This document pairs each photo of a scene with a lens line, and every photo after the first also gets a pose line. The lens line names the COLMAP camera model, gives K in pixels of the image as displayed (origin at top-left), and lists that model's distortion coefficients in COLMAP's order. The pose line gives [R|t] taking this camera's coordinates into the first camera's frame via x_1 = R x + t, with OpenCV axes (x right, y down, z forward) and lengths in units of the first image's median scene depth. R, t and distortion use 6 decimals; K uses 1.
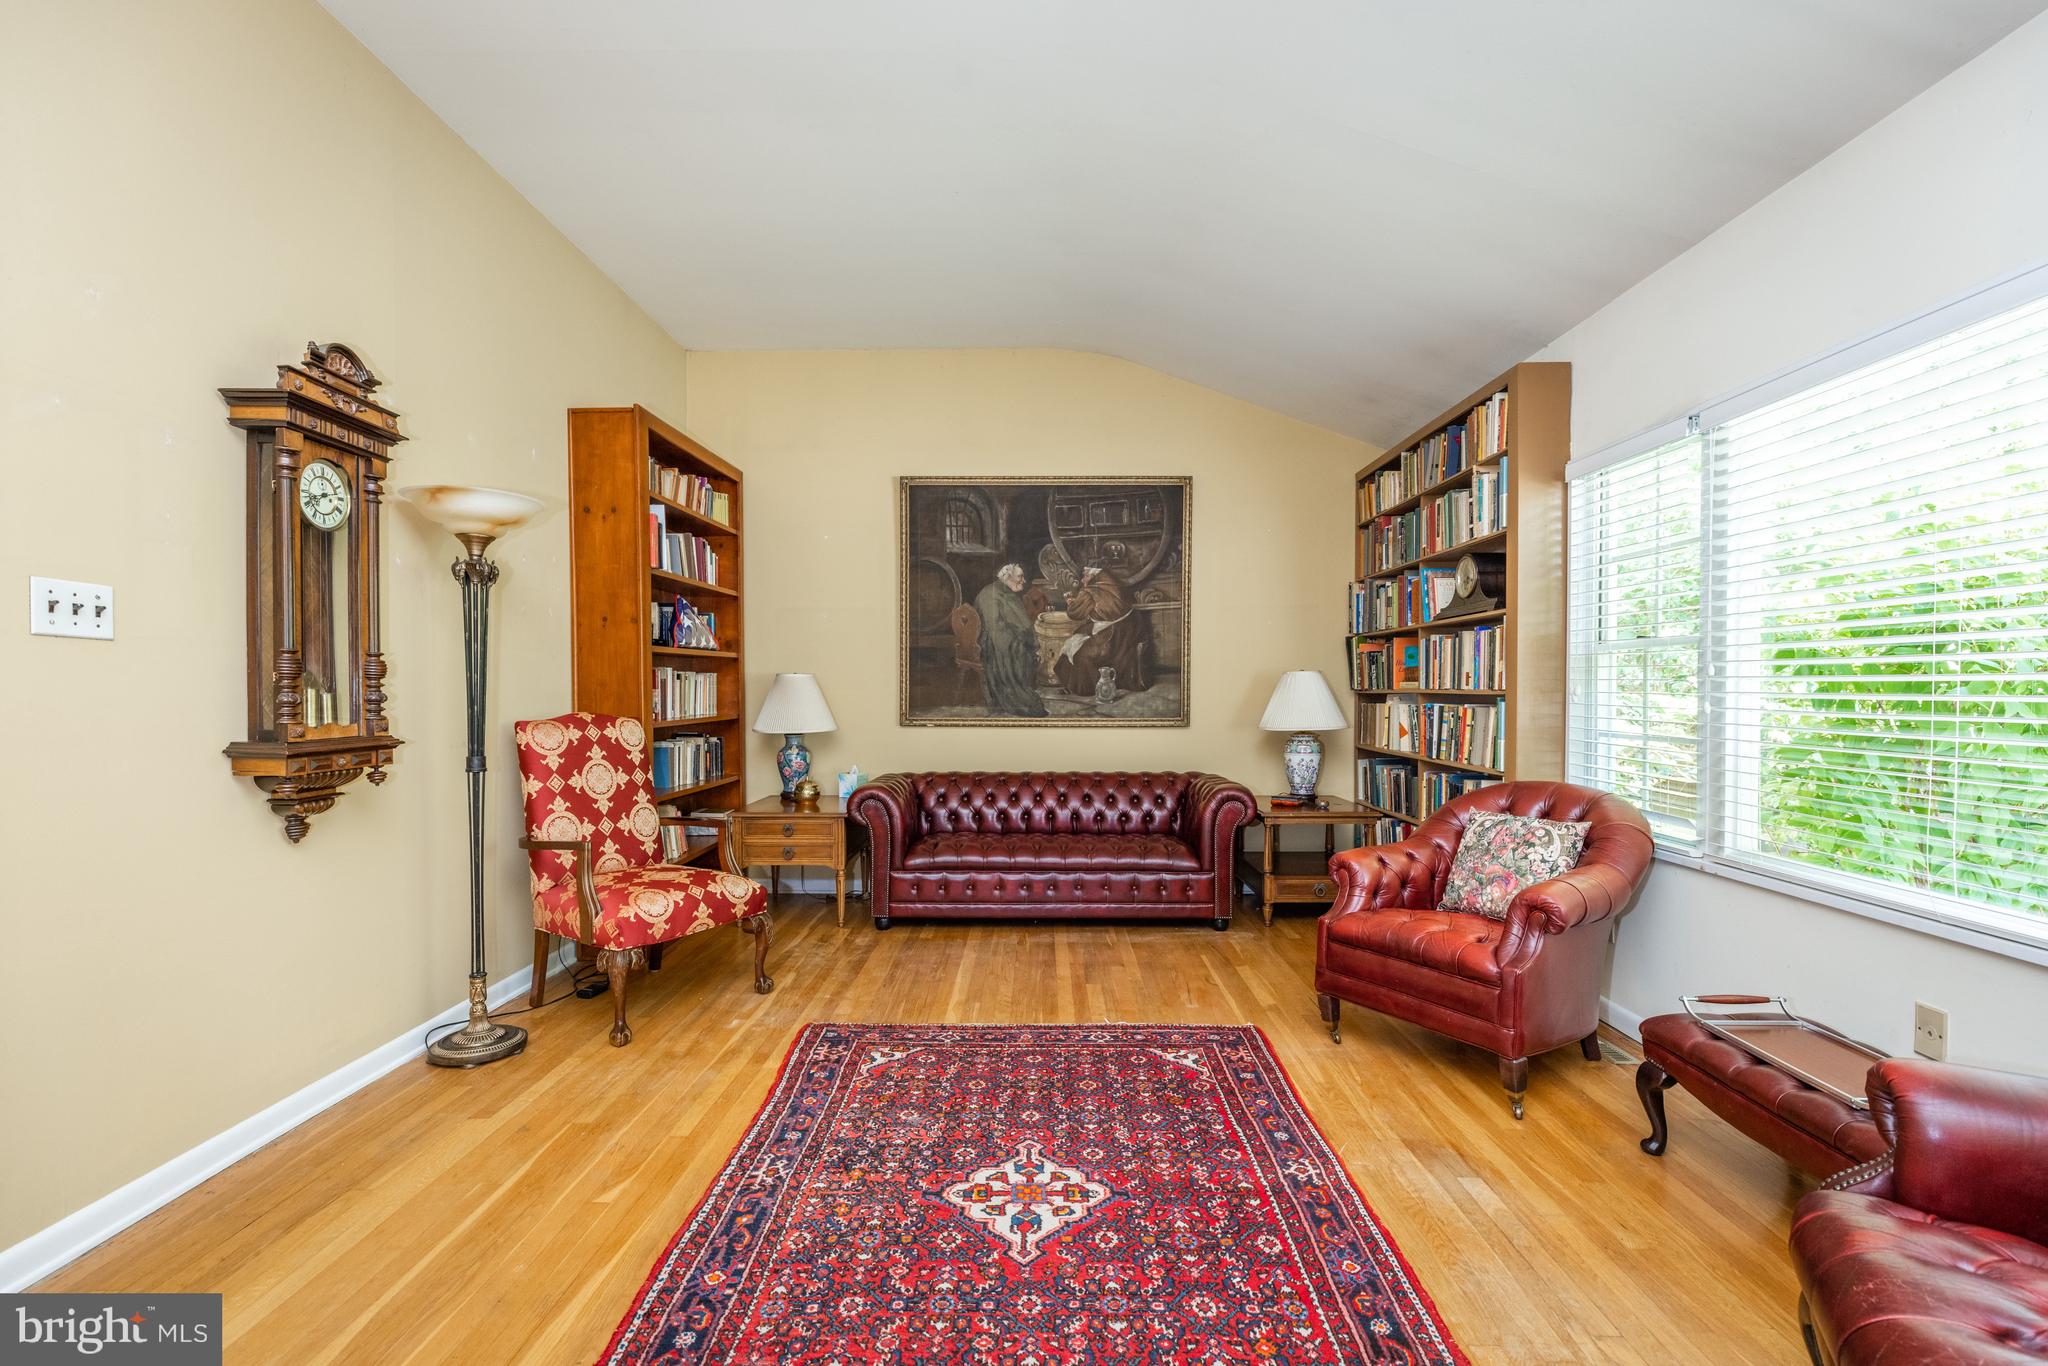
lens RADIAL K [[902.5, 0, 1026.2], [0, 902.5, 684.7], [0, 0, 1]] dist [0.002161, 0.000262]
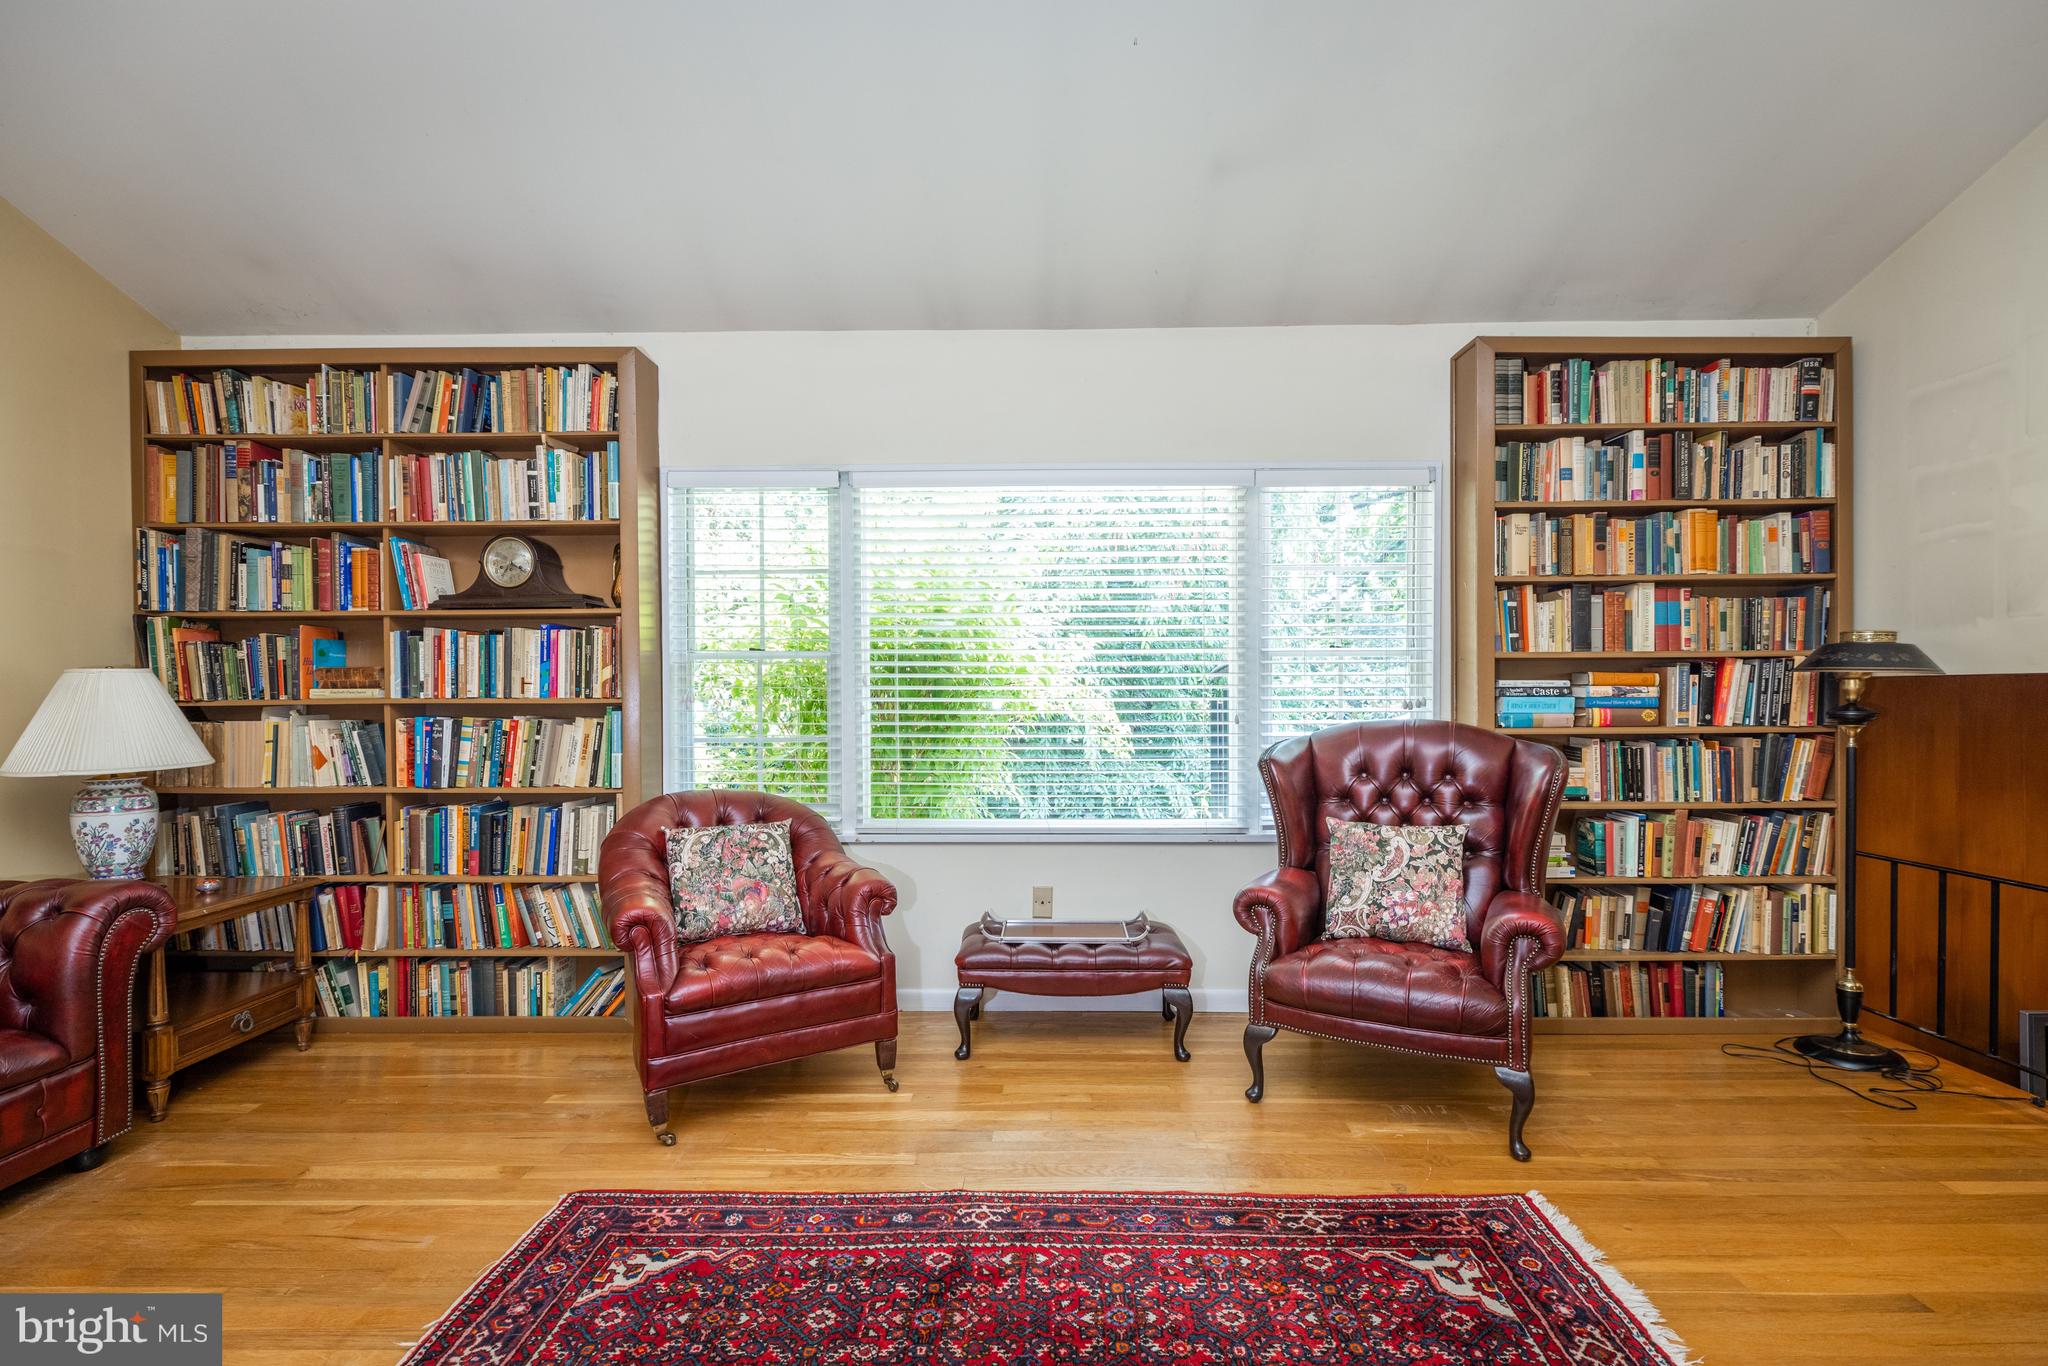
lens RADIAL K [[902.5, 0, 1026.0], [0, 902.5, 702.4], [0, 0, 1]] dist [0.002161, 0.000262]
pose [[0.004923, -0.001377, 0.999987, -0.283757], [0.000834, 0.999999, 0.001373, 0.006802], [-0.999988, 0.000827, 0.004924, 0.440570]]
